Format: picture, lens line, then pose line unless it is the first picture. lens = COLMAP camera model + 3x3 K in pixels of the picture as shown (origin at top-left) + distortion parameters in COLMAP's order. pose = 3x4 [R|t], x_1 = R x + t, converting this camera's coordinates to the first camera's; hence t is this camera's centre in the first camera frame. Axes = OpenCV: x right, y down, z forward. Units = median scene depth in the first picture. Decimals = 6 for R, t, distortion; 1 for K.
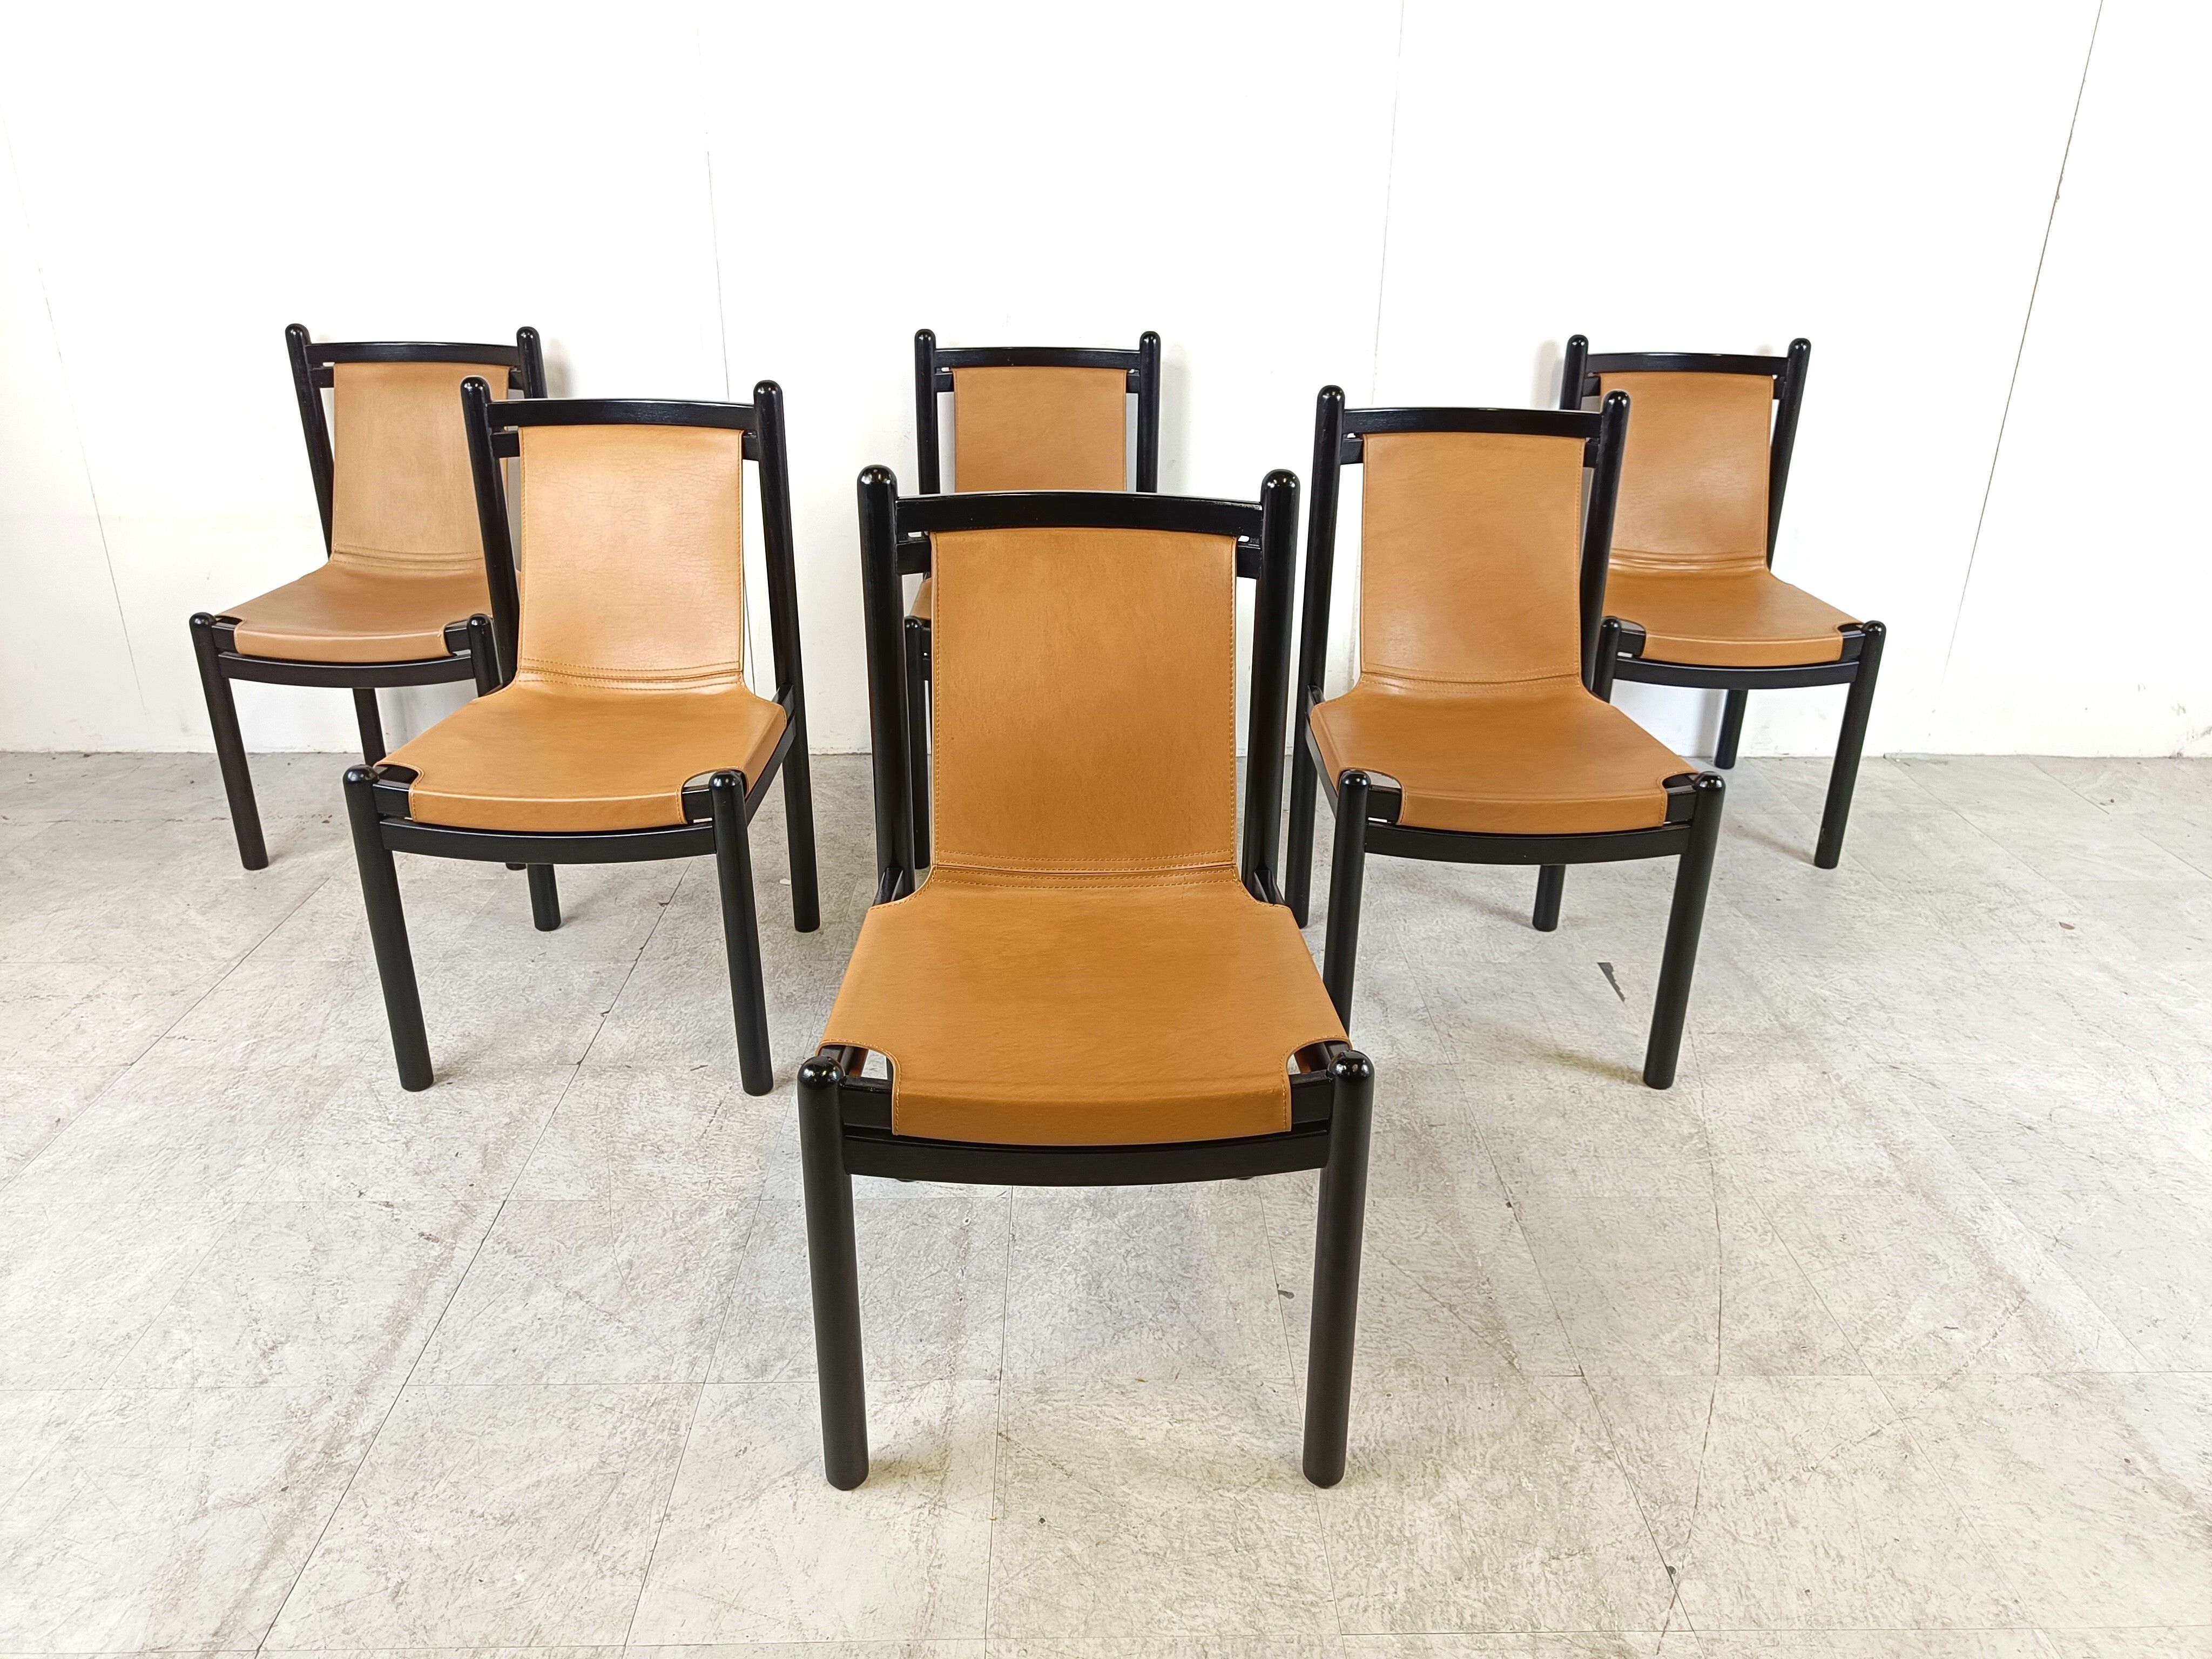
lens RADIAL K [[1523.2, 0, 1130.2], [0, 1523.2, 823.5], [0, 0, 1]] dist [0.007850, -0.000249]
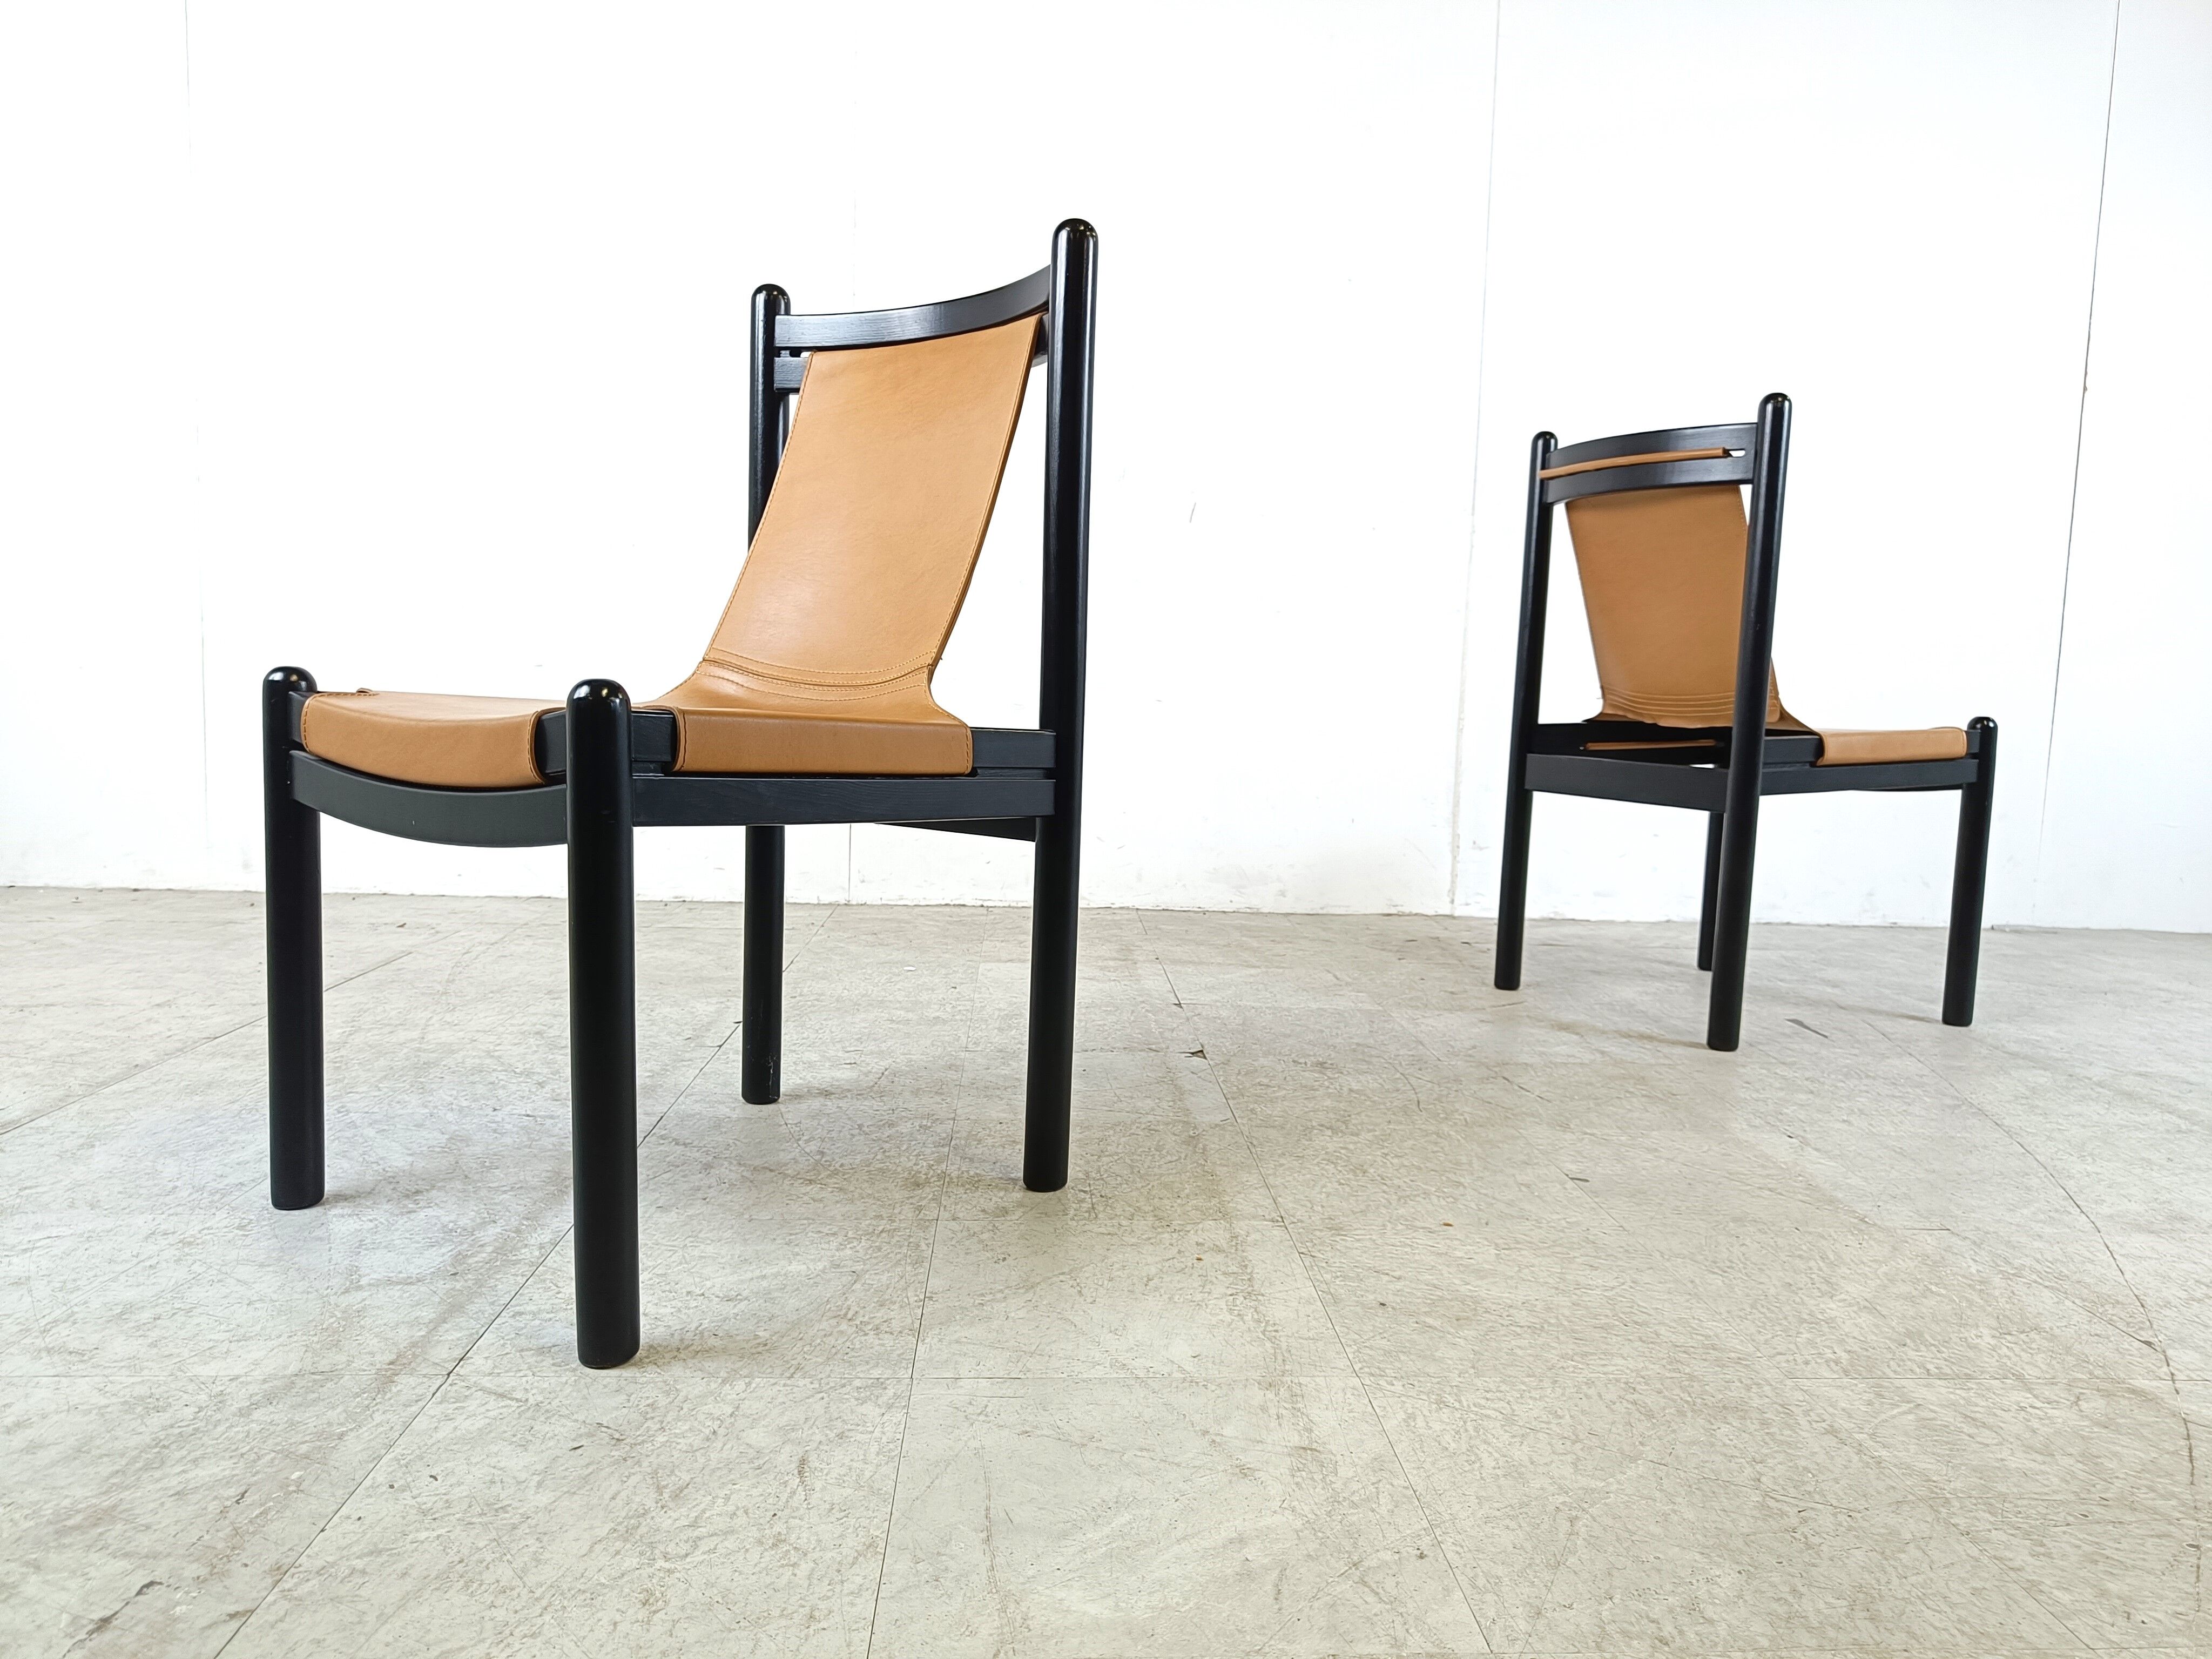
lens RADIAL K [[1531.1, 0, 1136.2], [0, 1531.1, 854.5], [0, 0, 1]] dist [0.007202, -0.002297]
pose [[0.999284, 0.011120, 0.036156, -0.192299], [-0.000283, 0.957989, -0.286804, 0.395840], [-0.037826, 0.286589, 0.957307, 0.119660]]
